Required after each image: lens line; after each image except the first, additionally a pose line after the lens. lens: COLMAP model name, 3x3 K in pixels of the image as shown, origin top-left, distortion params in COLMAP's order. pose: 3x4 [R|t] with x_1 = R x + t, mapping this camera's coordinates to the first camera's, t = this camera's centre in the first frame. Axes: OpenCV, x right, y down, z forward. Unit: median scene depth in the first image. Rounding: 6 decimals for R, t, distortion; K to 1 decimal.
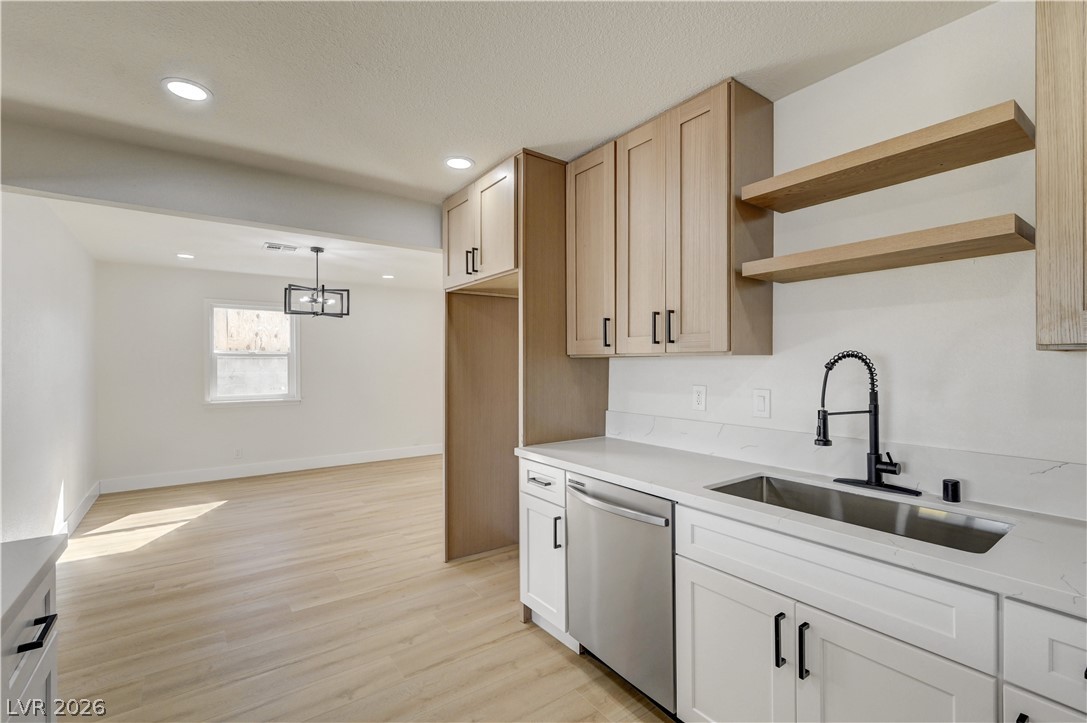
lens RADIAL K [[484.0, 0, 546.1], [0, 484.0, 365.6], [0, 0, 1]] dist [-0.000054, 0.000454]
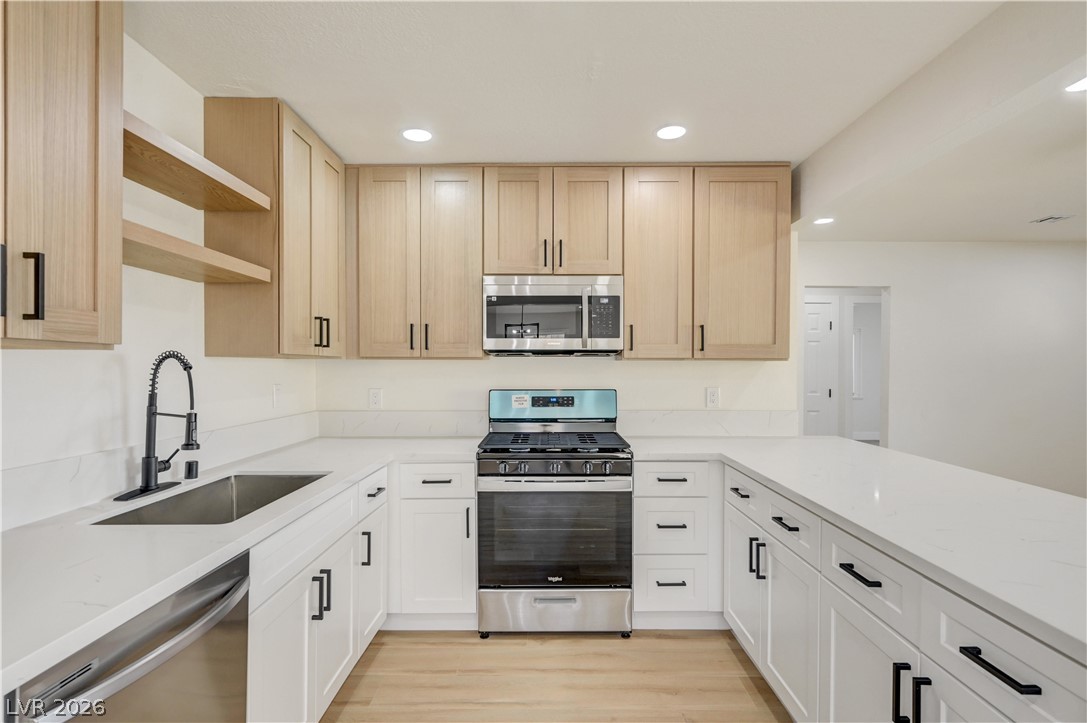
lens RADIAL K [[547.9, 0, 545.5], [0, 547.9, 365.2], [0, 0, 1]] dist [-0.001887, -0.000122]
pose [[-0.808566, 0.006756, 0.588367, -0.361377], [0.005175, 0.999977, -0.004370, 0.003999], [-0.588383, -0.000489, -0.808582, 0.834785]]
